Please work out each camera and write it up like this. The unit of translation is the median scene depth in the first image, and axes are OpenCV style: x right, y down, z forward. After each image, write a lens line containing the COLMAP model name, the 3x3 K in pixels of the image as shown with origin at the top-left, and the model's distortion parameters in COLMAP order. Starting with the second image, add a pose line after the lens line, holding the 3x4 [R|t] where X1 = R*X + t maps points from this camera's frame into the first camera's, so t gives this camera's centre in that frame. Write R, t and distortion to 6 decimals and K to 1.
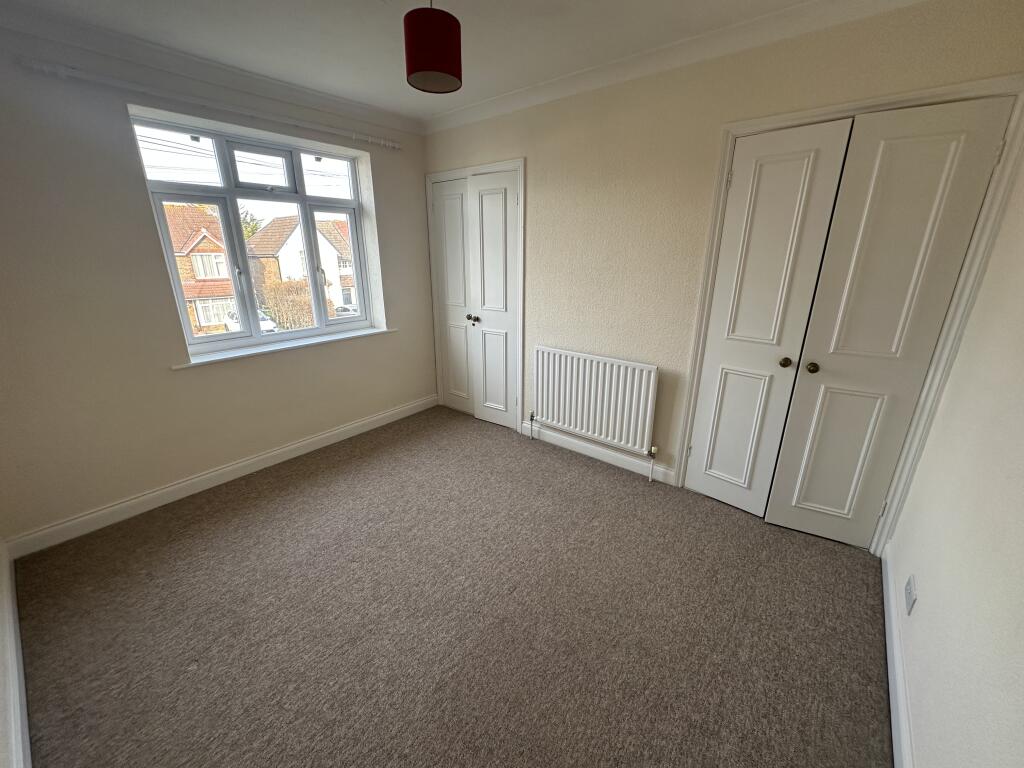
lens RADIAL K [[410.0, 0, 512.0], [0, 410.0, 384.0], [0, 0, 1]] dist [0.000821, 0.000107]
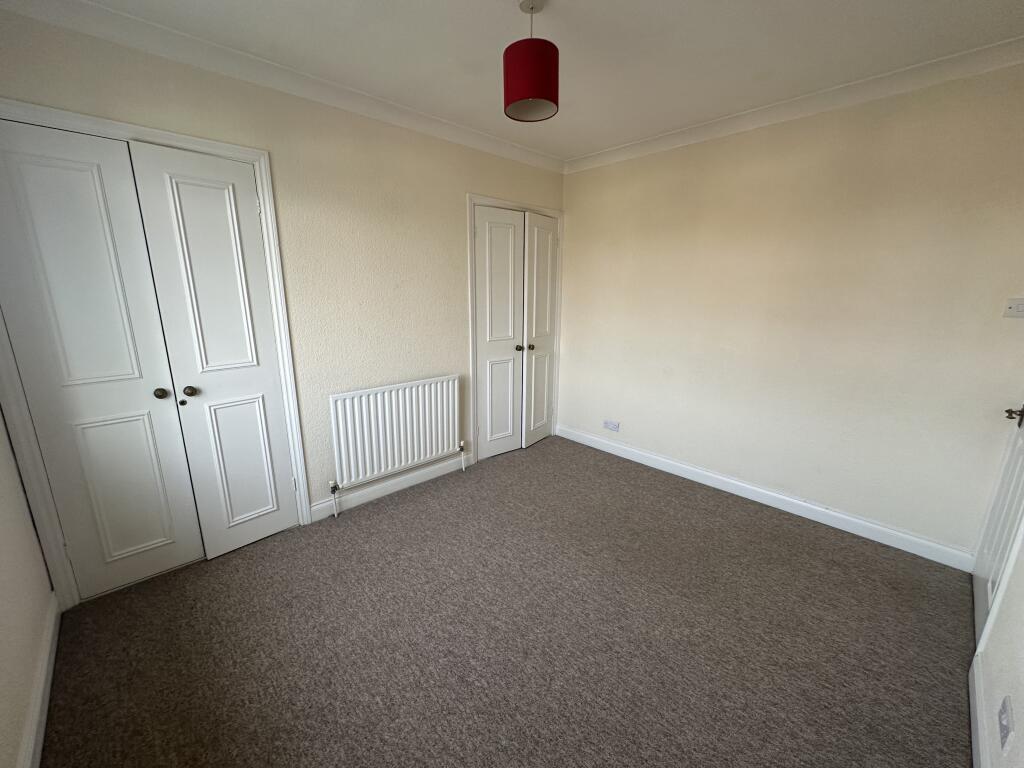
lens RADIAL K [[408.5, 0, 512.0], [0, 408.5, 384.0], [0, 0, 1]] dist [-0.000377, -0.000061]
pose [[0.120542, -0.226896, 0.966430, -0.747092], [0.300468, 0.936204, 0.182323, -0.174986], [-0.946144, 0.268404, 0.181027, 0.596366]]
